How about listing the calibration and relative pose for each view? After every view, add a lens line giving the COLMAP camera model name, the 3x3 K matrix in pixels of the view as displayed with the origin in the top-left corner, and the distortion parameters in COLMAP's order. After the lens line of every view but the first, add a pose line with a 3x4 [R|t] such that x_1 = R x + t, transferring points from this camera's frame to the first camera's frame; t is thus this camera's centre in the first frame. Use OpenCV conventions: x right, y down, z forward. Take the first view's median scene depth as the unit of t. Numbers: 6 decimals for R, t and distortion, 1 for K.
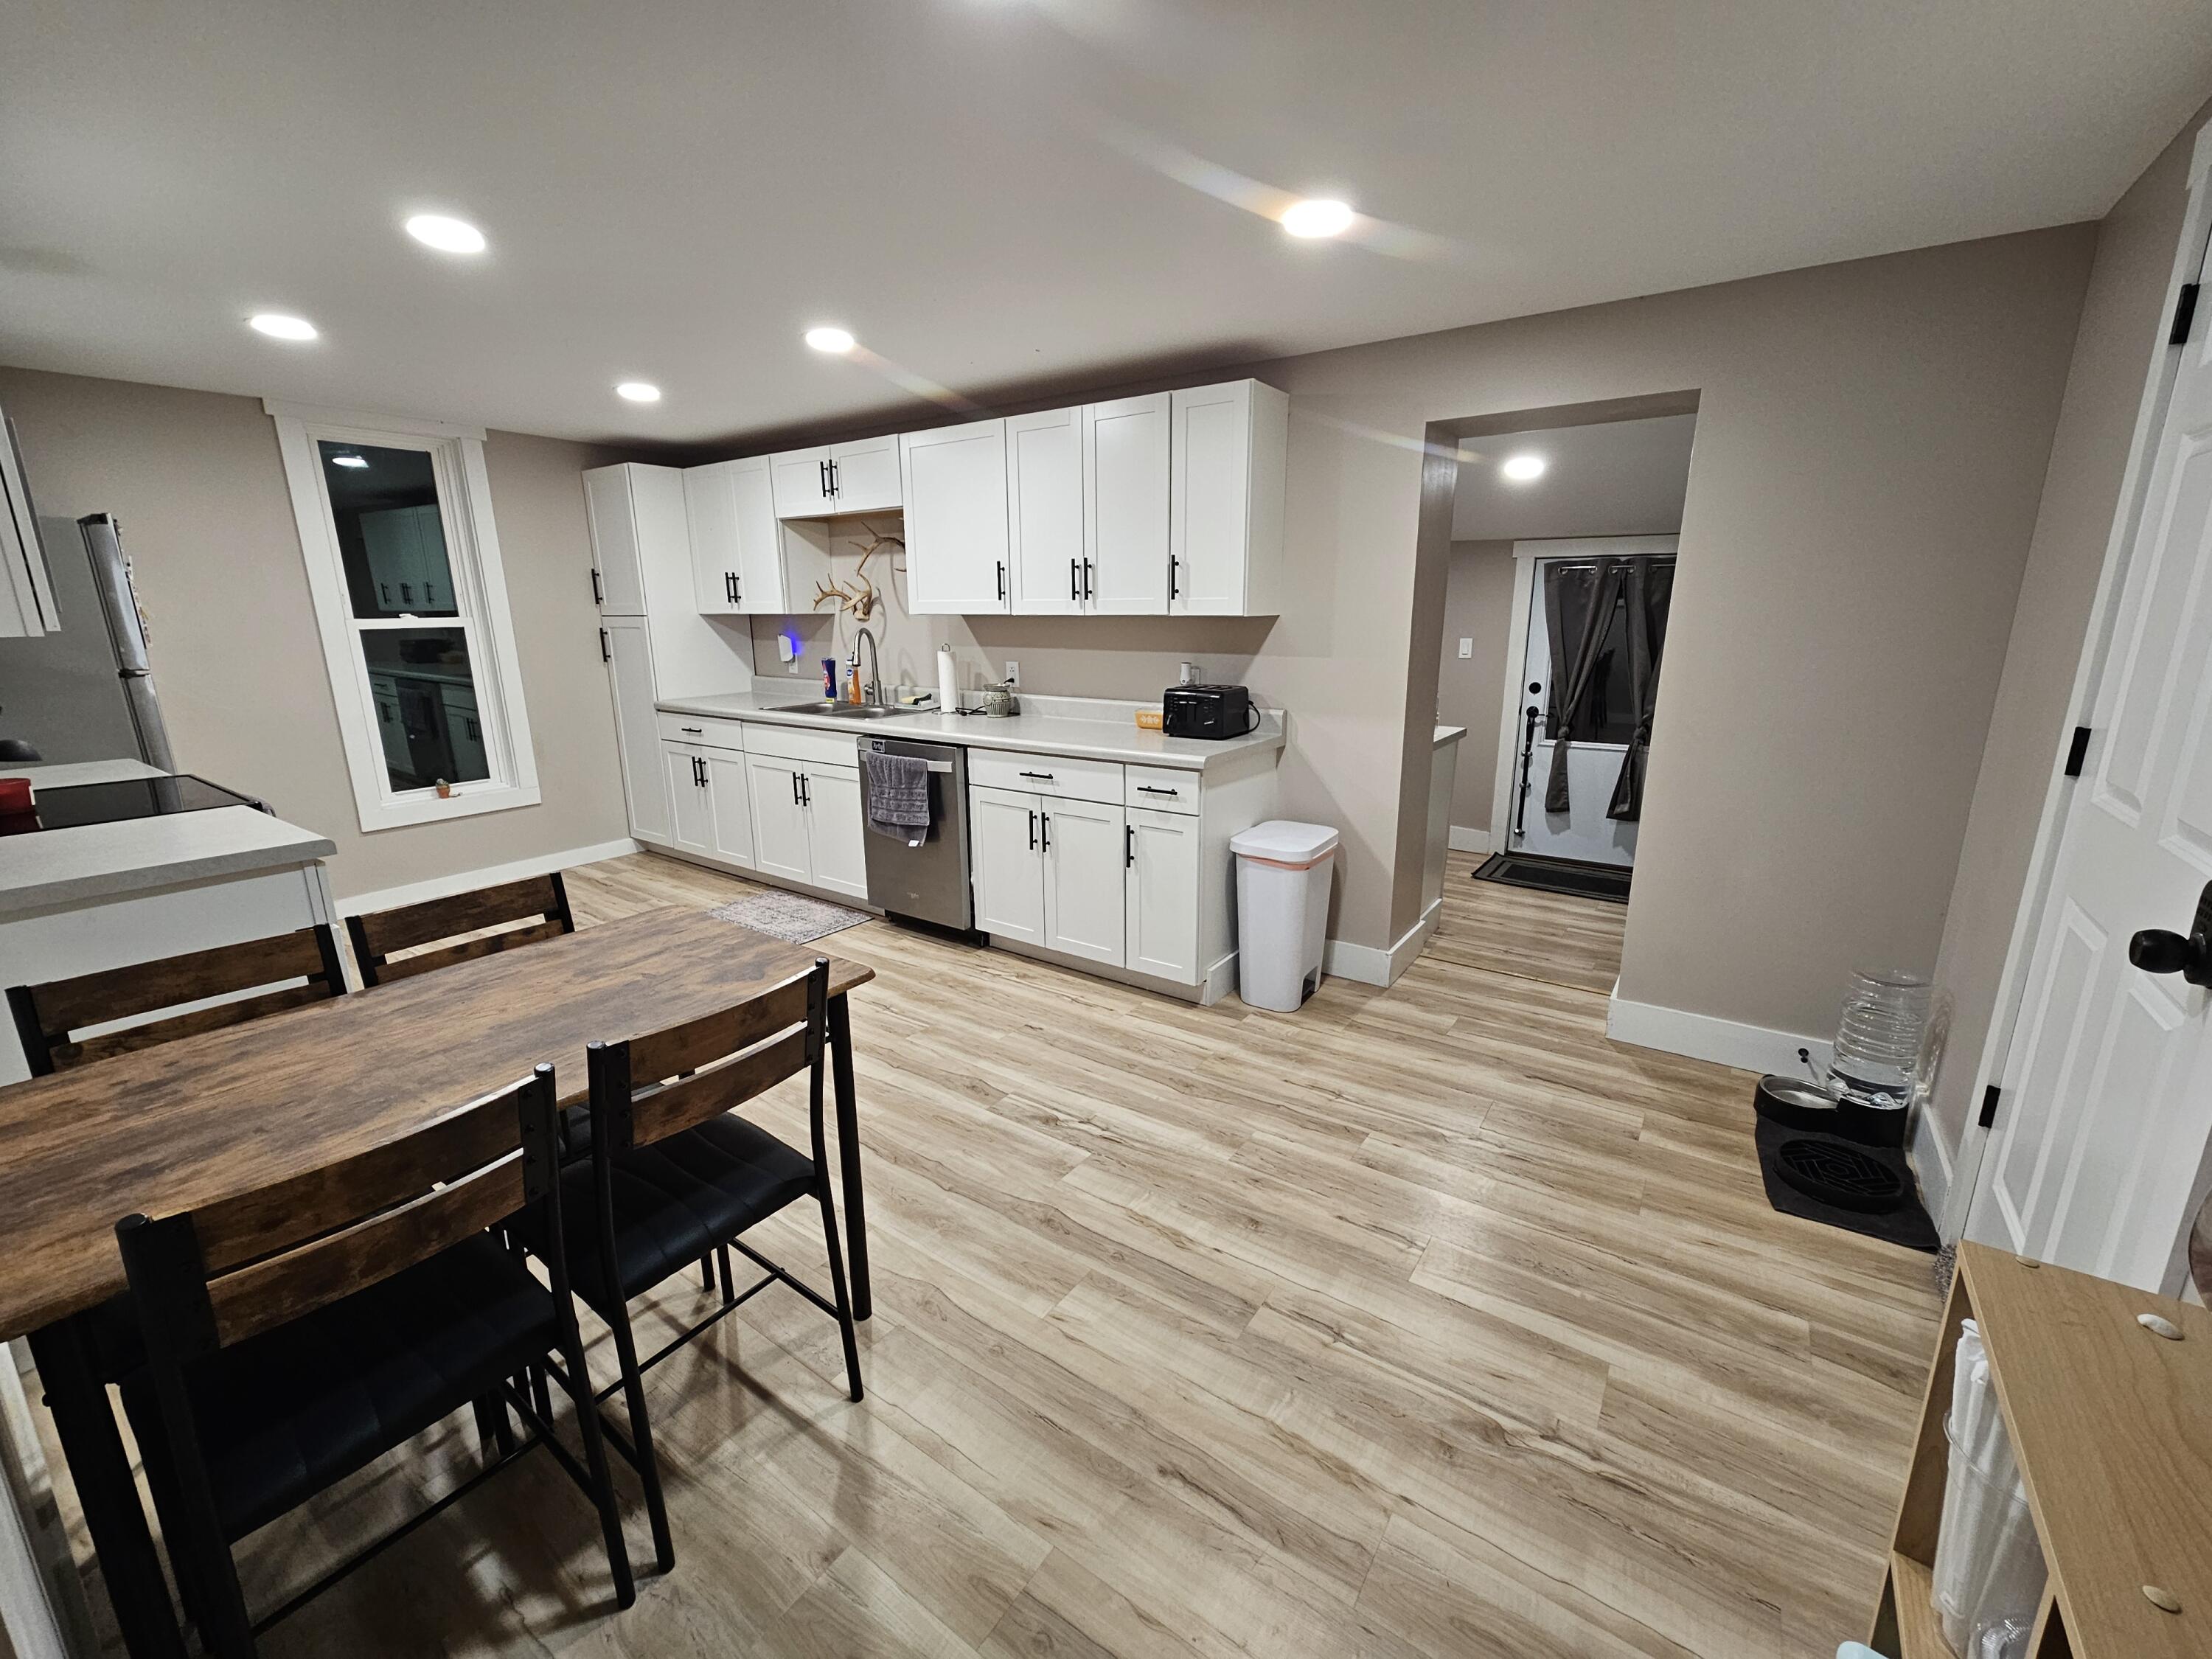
lens RADIAL K [[906.0, 0, 1104.3], [0, 906.0, 830.7], [0, 0, 1]] dist [-0.000284, 0.001146]
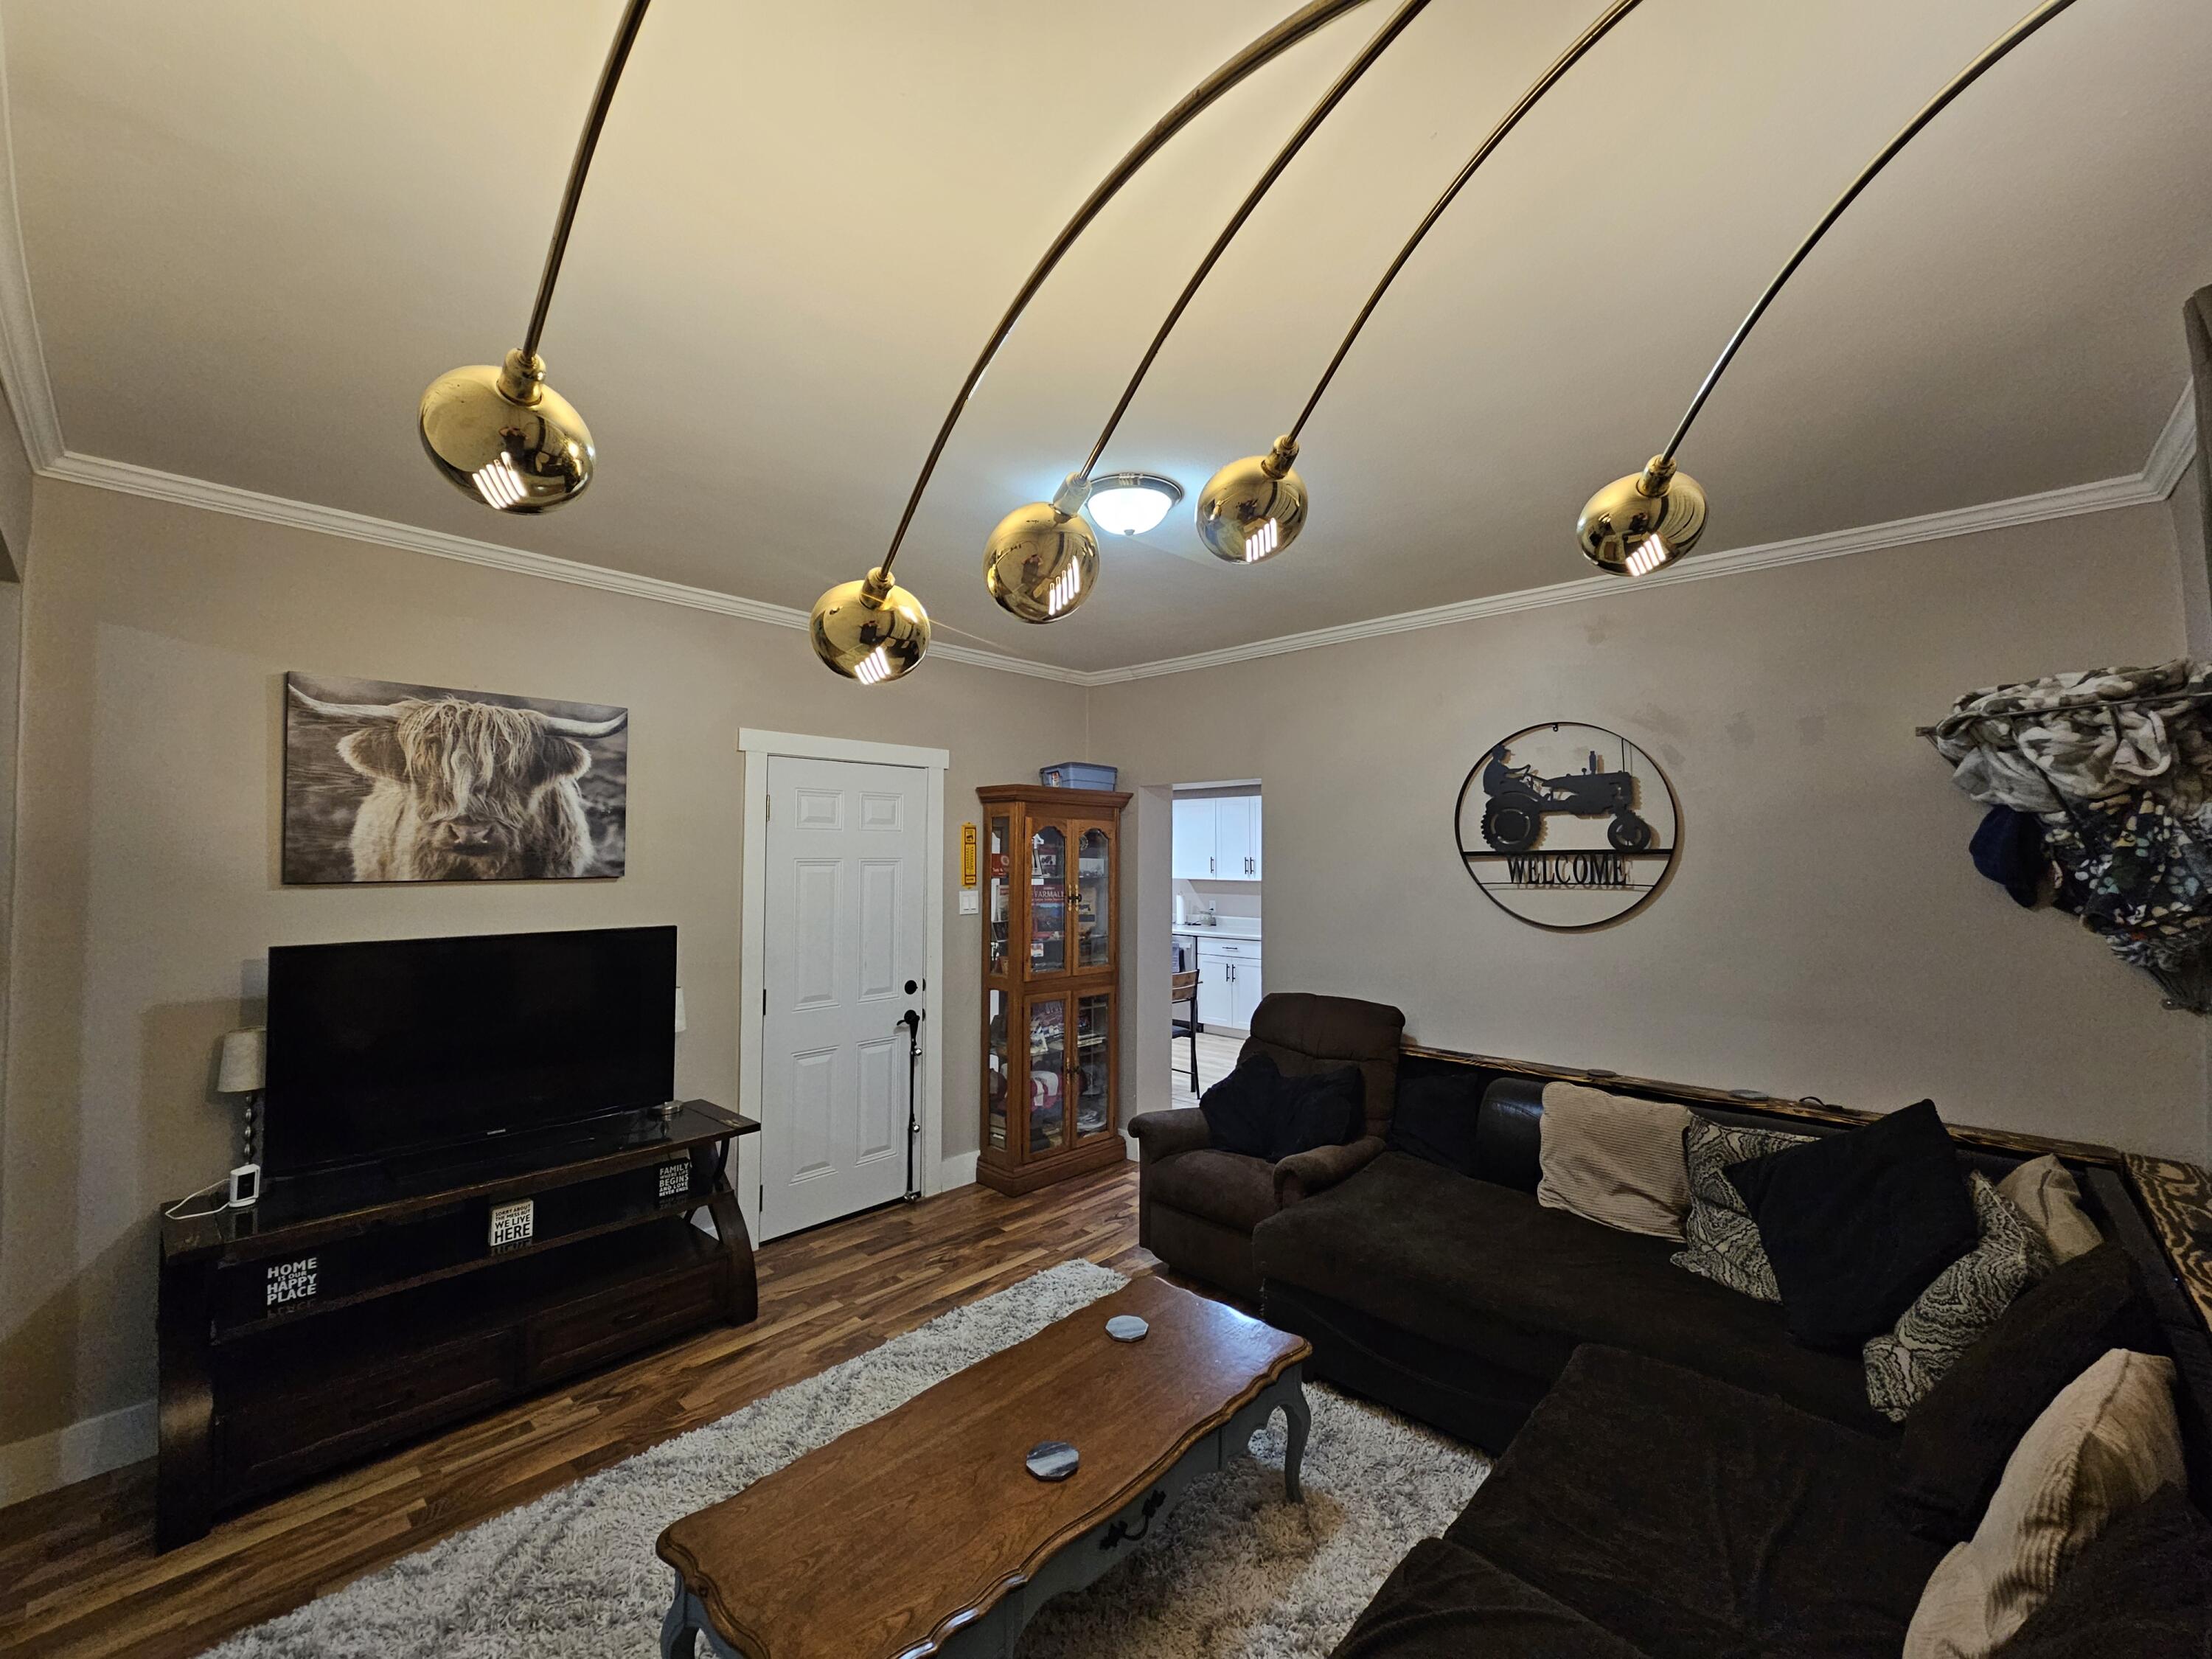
lens RADIAL K [[906.0, 0, 1113.1], [0, 906.0, 831.2], [0, 0, 1]] dist [-0.000284, 0.001146]
pose [[0.991275, 0.004979, -0.131713, -0.061904], [-0.039396, 0.964798, -0.260025, 0.245022], [0.125781, 0.262945, 0.956577, -1.240123]]
